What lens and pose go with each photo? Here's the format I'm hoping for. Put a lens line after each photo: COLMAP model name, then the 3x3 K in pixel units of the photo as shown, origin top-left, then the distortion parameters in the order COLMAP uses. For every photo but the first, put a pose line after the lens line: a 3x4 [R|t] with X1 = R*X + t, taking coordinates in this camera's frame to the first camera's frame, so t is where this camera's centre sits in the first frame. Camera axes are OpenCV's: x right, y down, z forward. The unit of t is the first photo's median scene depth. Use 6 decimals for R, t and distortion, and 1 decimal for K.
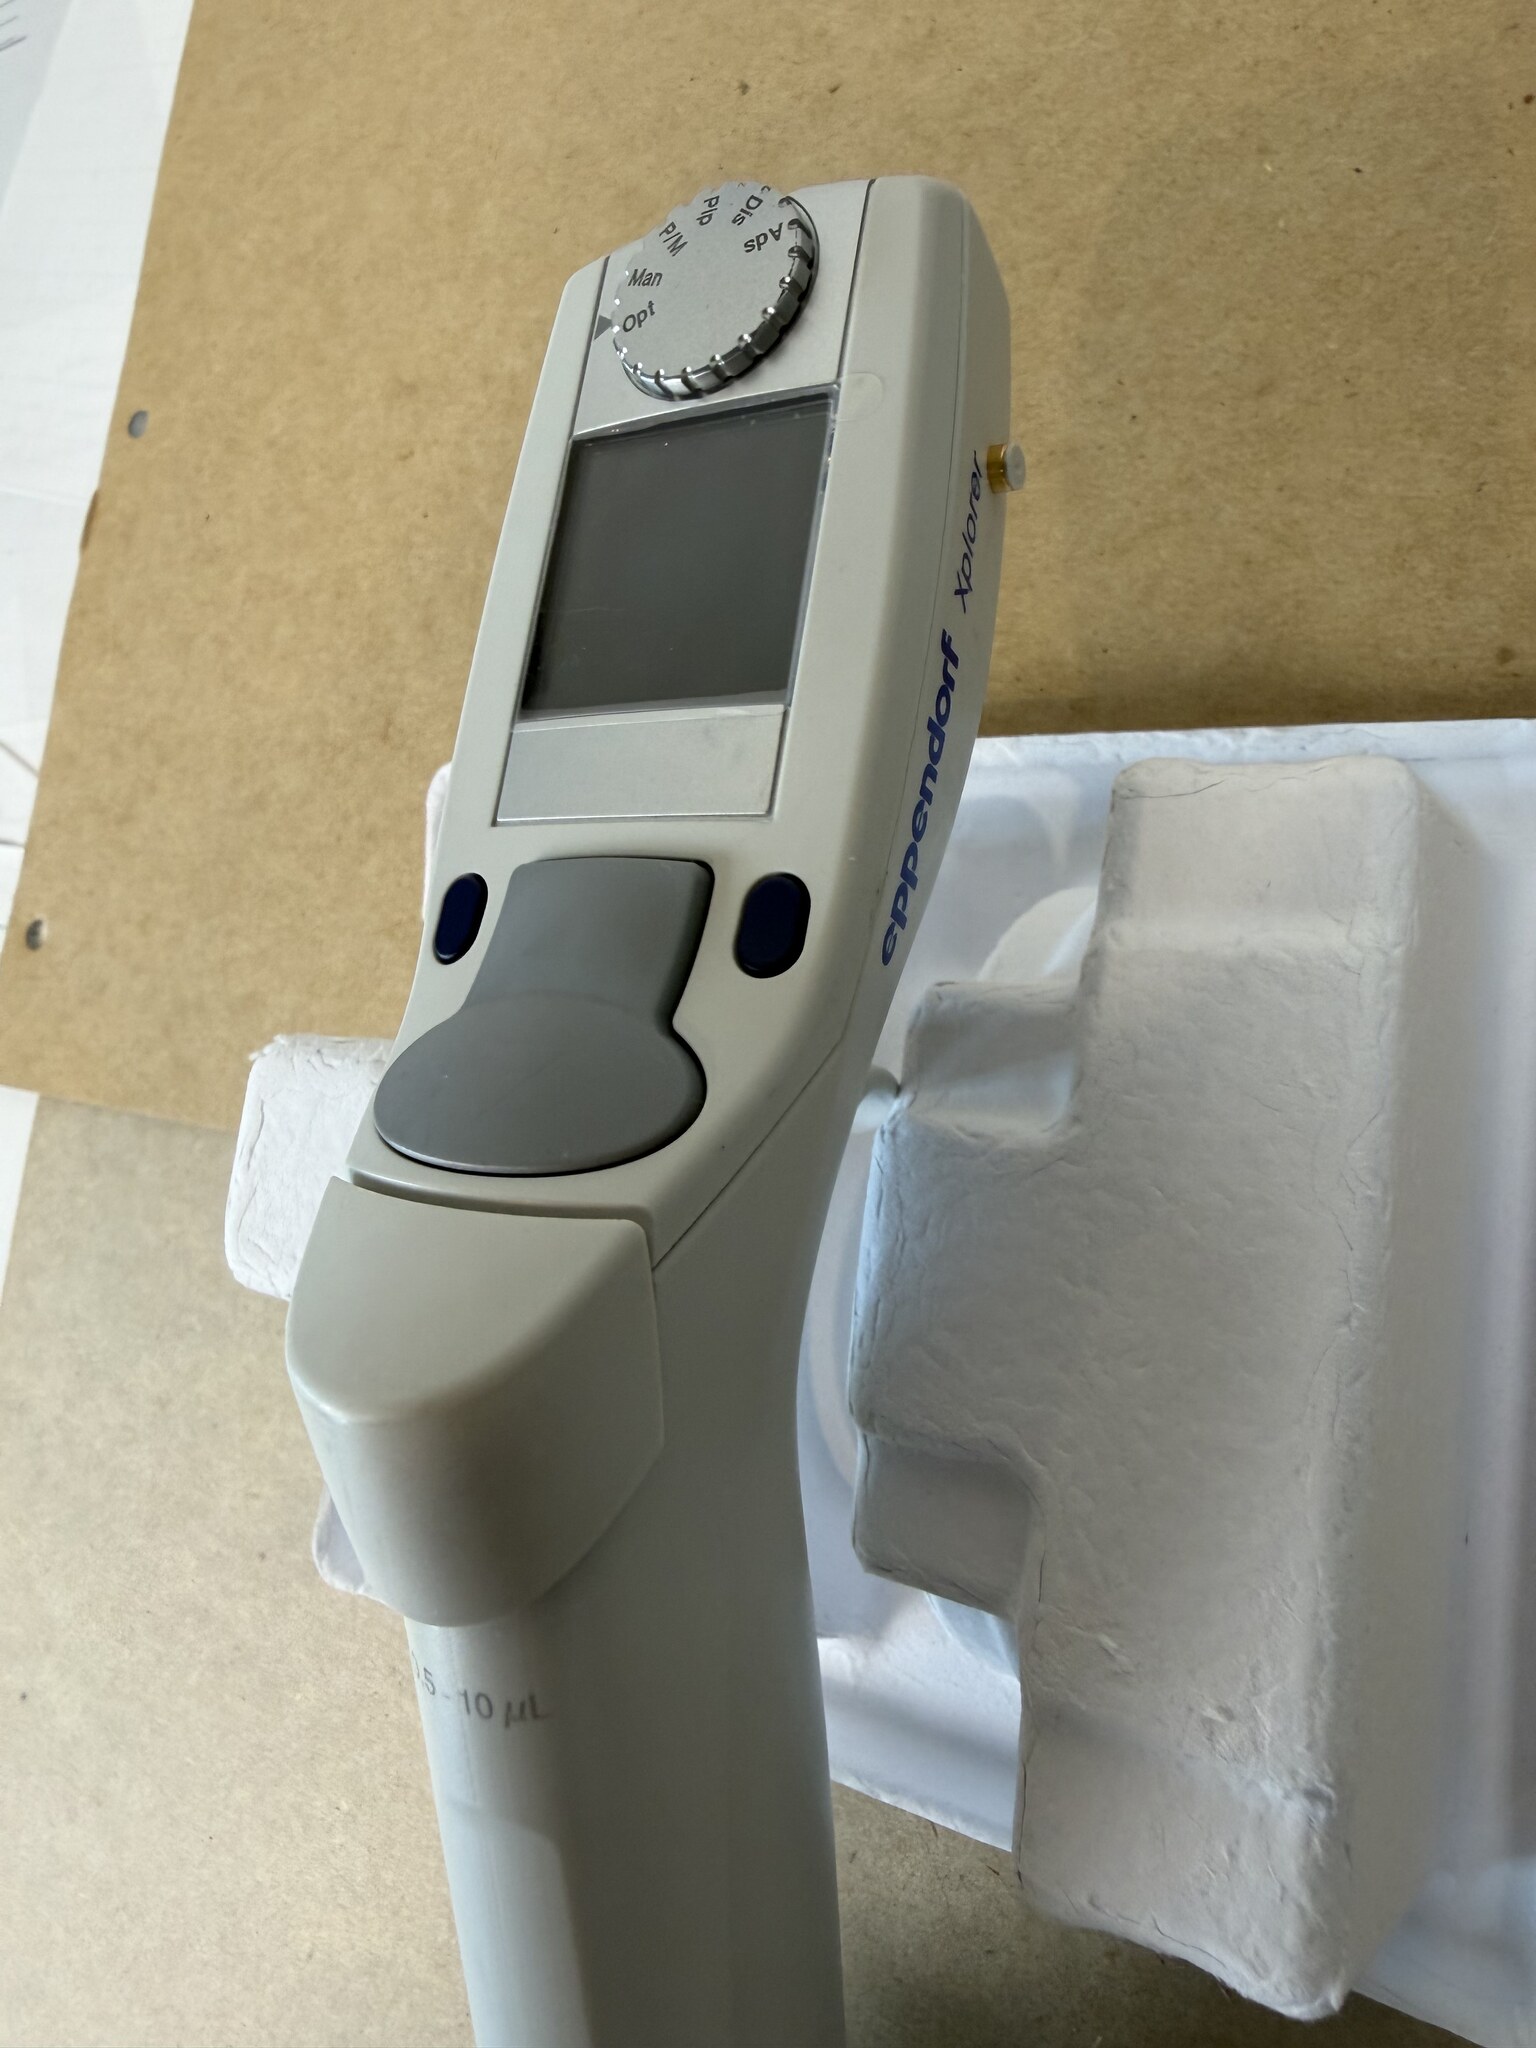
lens RADIAL K [[1486.5, 0, 788.3], [0, 1486.5, 909.0], [0, 0, 1]] dist [0.012216, -0.007155]
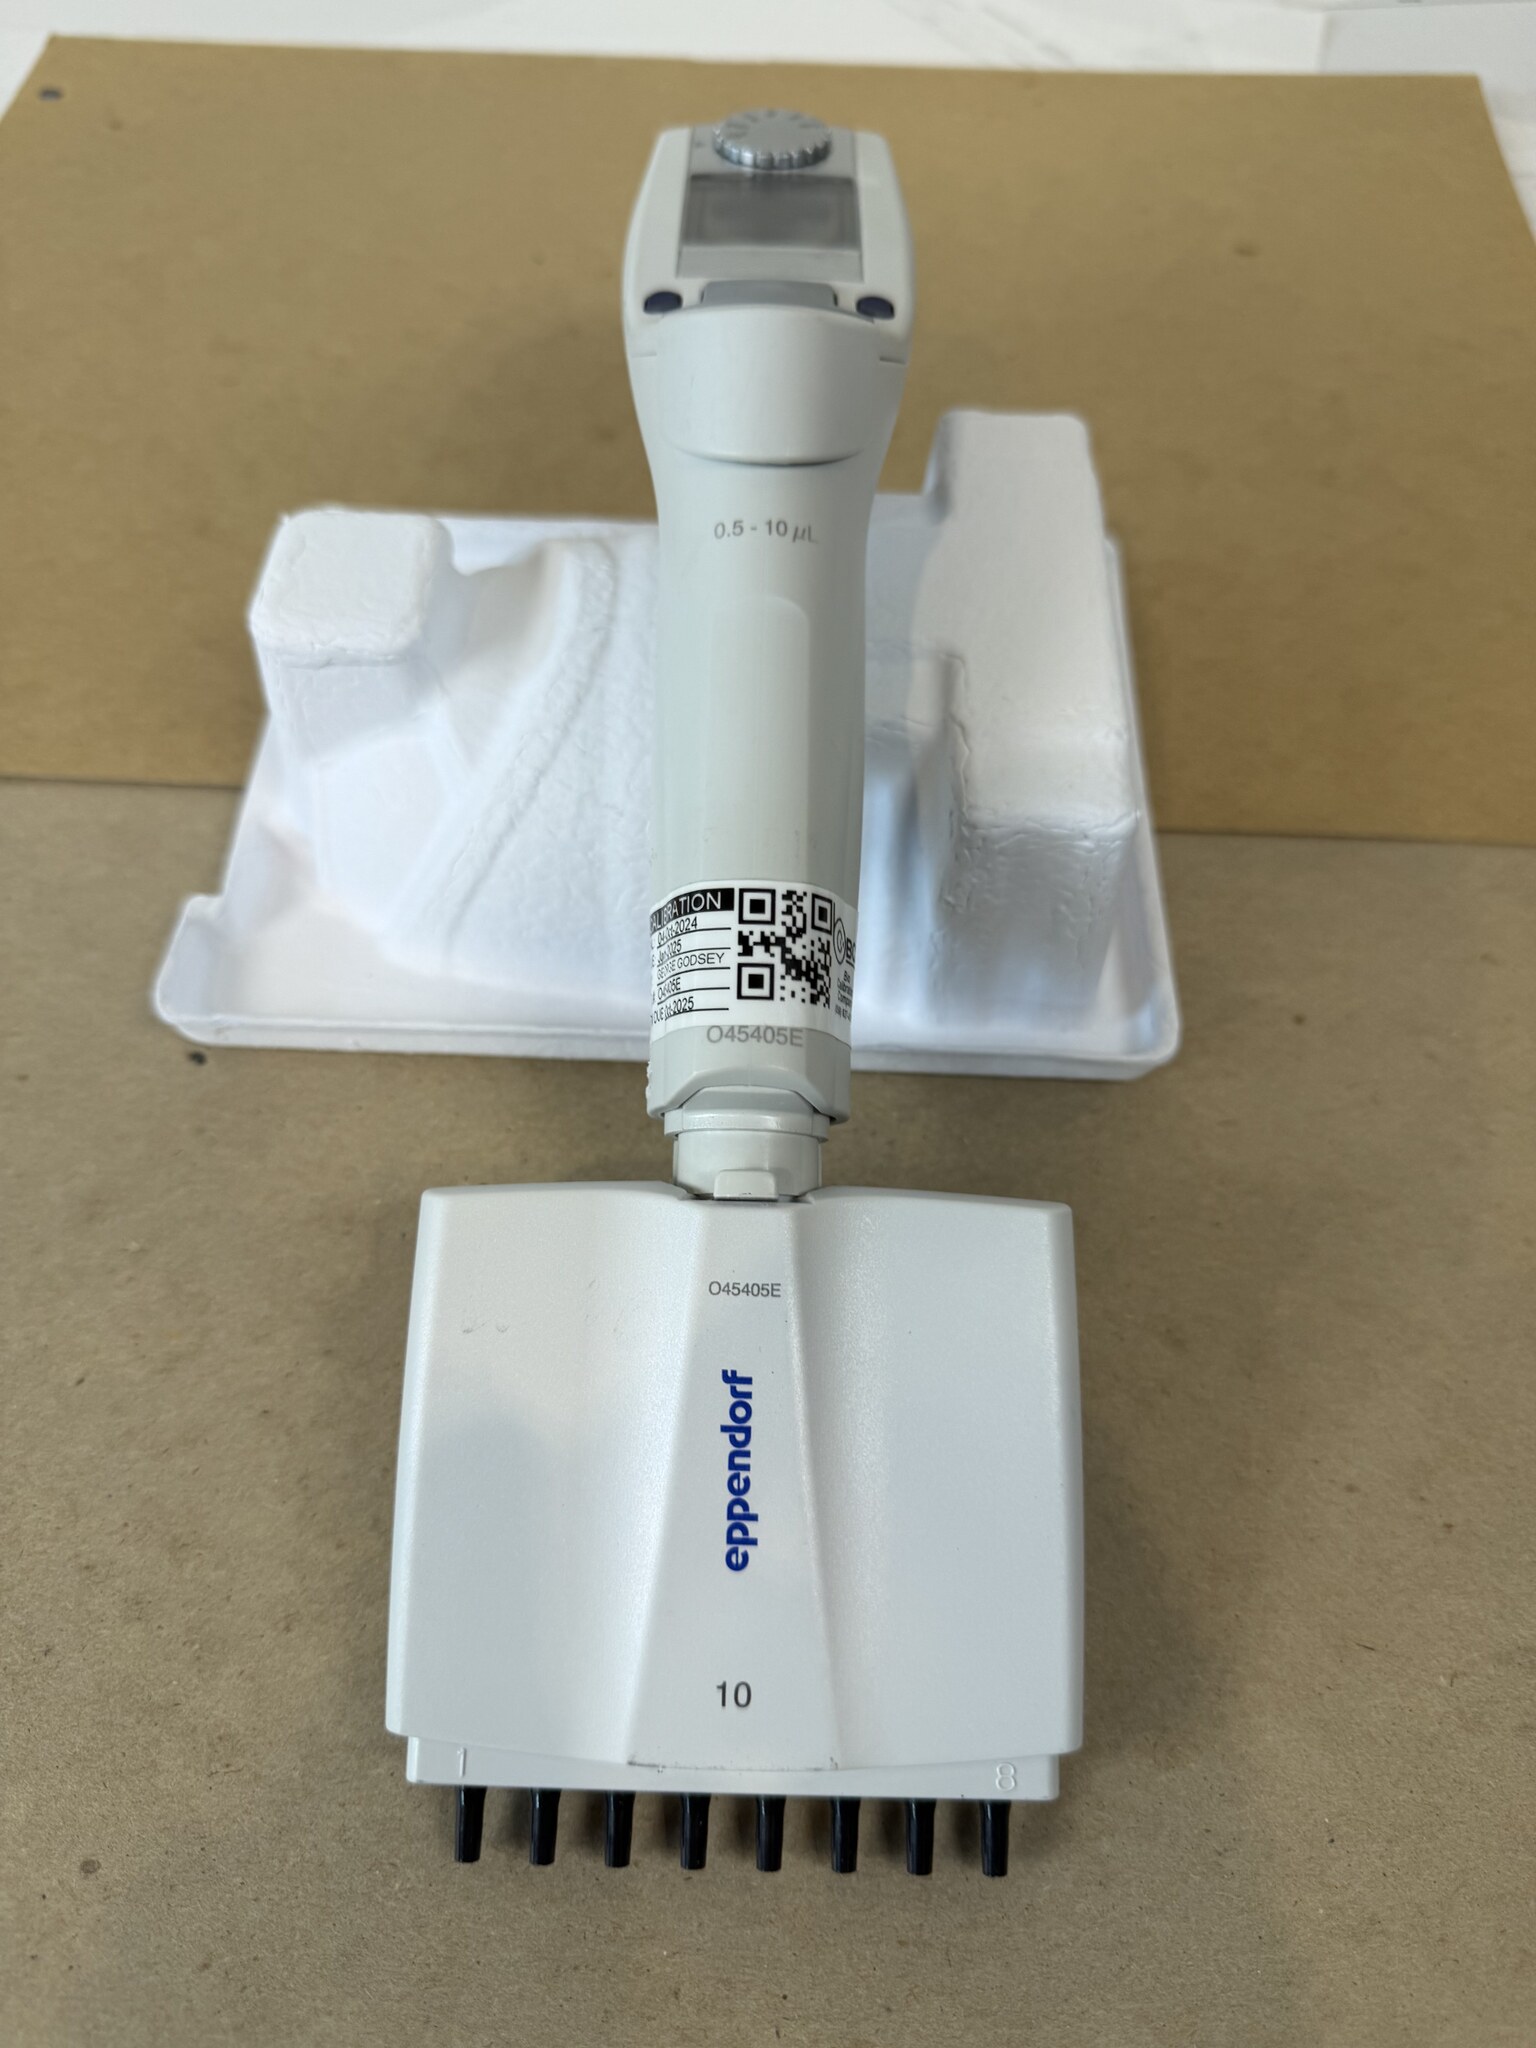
lens RADIAL K [[1486.5, 0, 752.6], [0, 1486.5, 1020.9], [0, 0, 1]] dist [0.012216, -0.007155]
pose [[0.847610, 0.214732, 0.485230, -0.560854], [-0.012631, 0.922364, -0.386115, 1.022662], [-0.530470, 0.321146, 0.784517, -0.101168]]
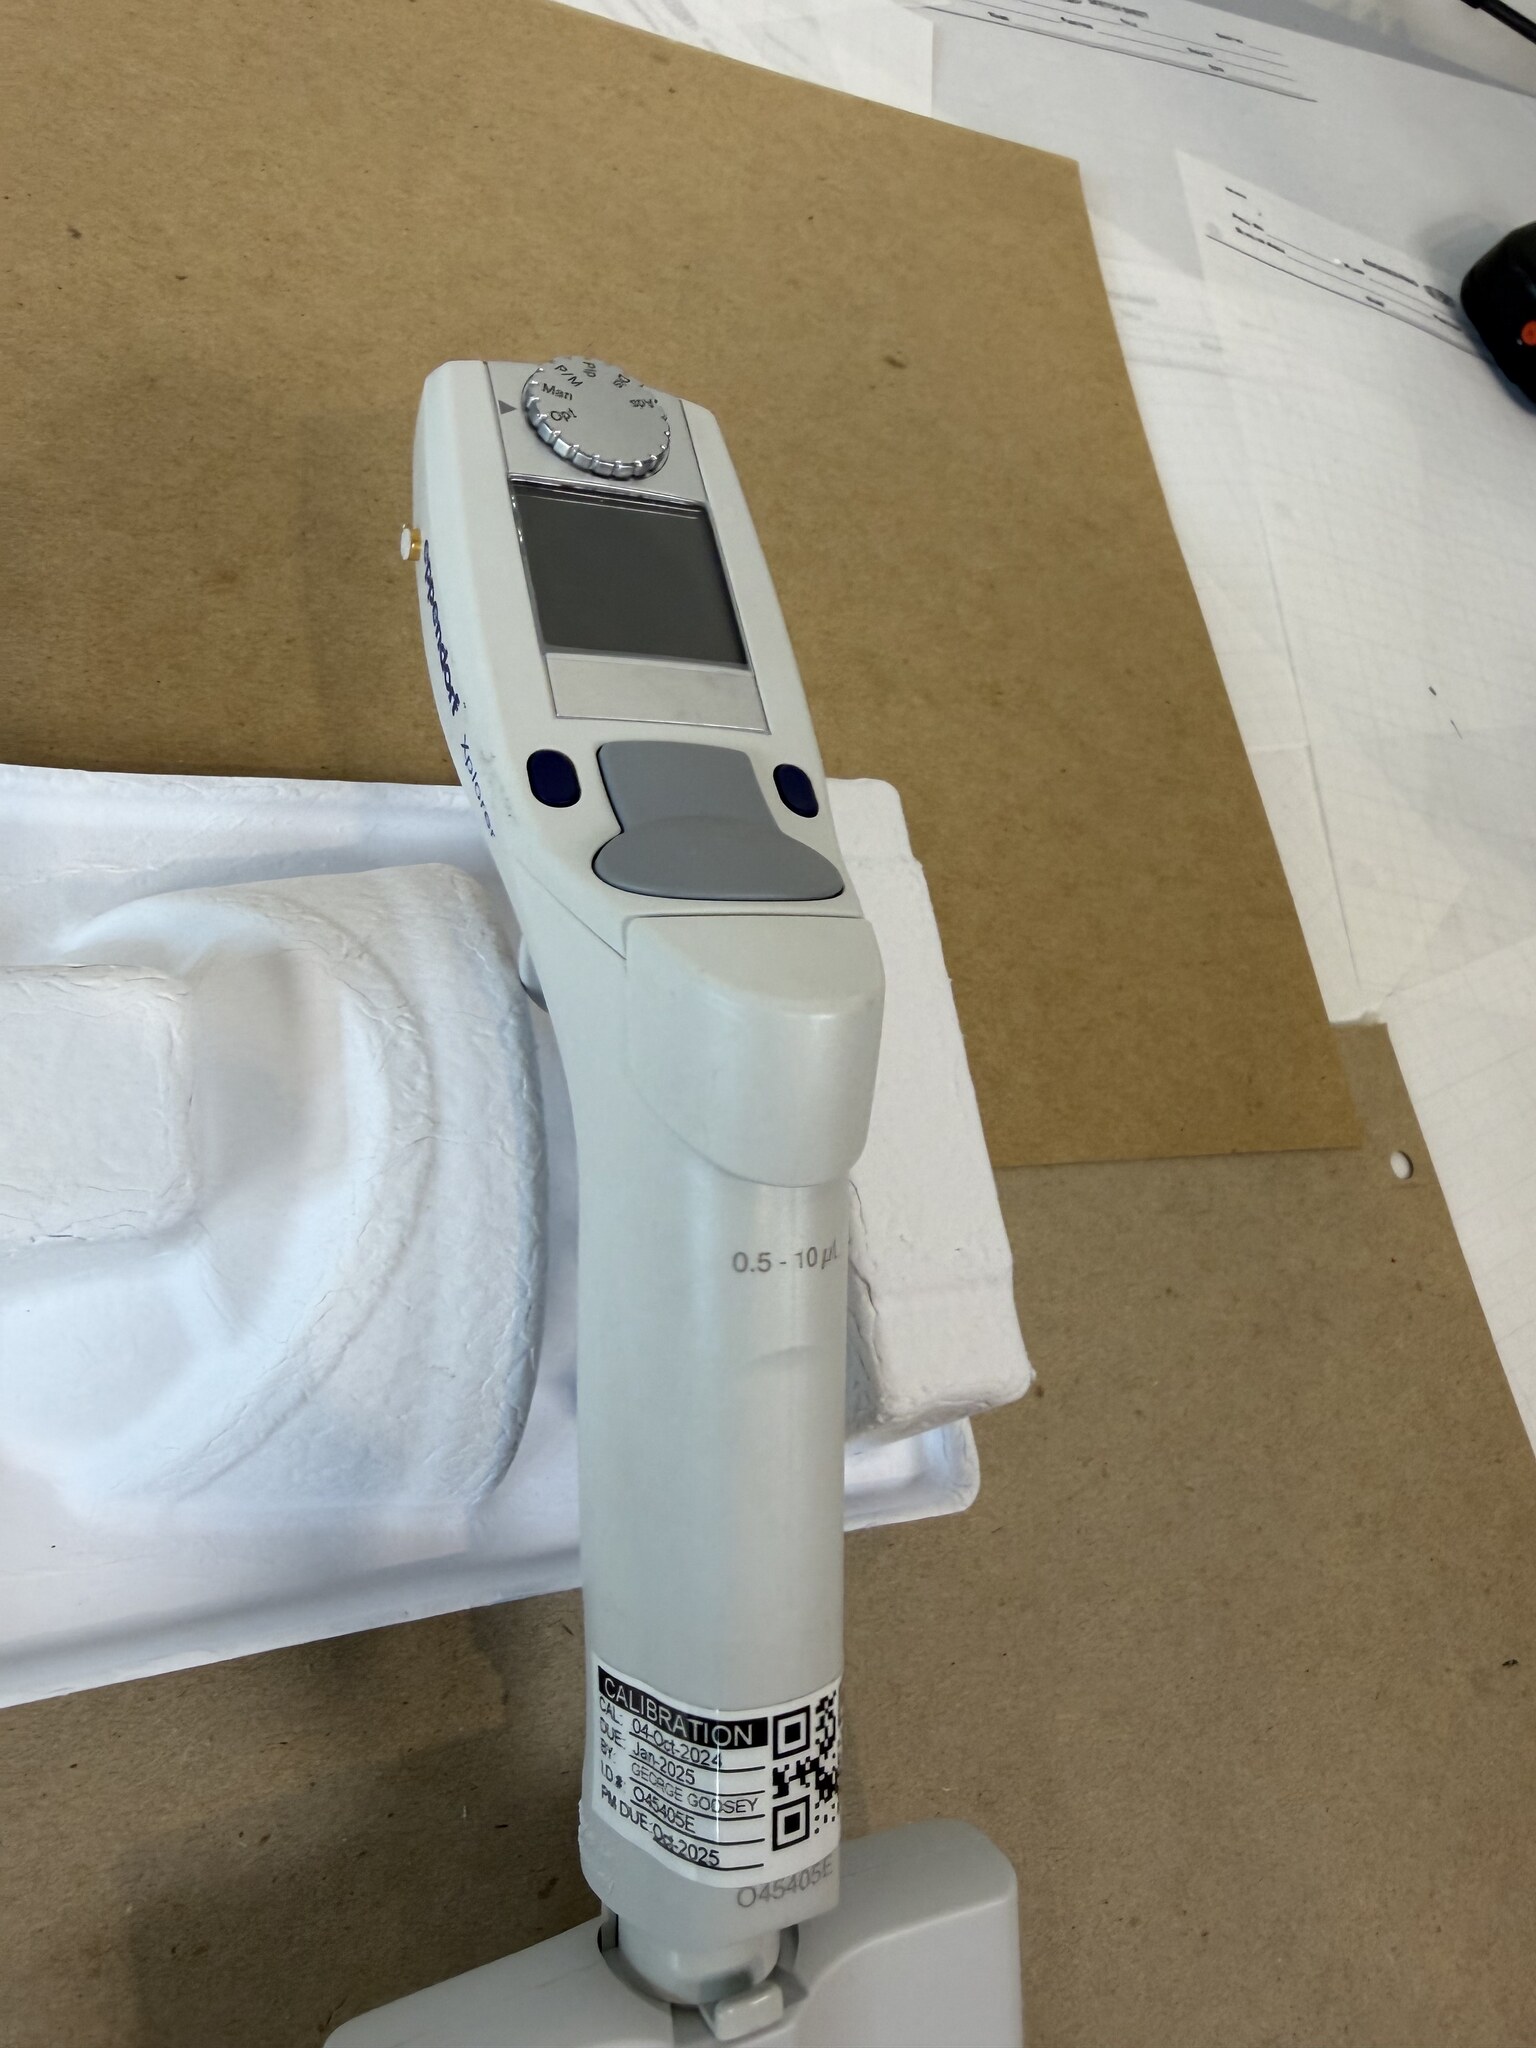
lens RADIAL K [[1486.5, 0, 760.9], [0, 1486.5, 914.1], [0, 0, 1]] dist [0.012216, -0.007155]
pose [[0.505336, 0.109634, 0.855930, -0.881396], [0.109389, 0.975756, -0.189564, 0.278856], [-0.855961, 0.189423, 0.481092, 0.163596]]
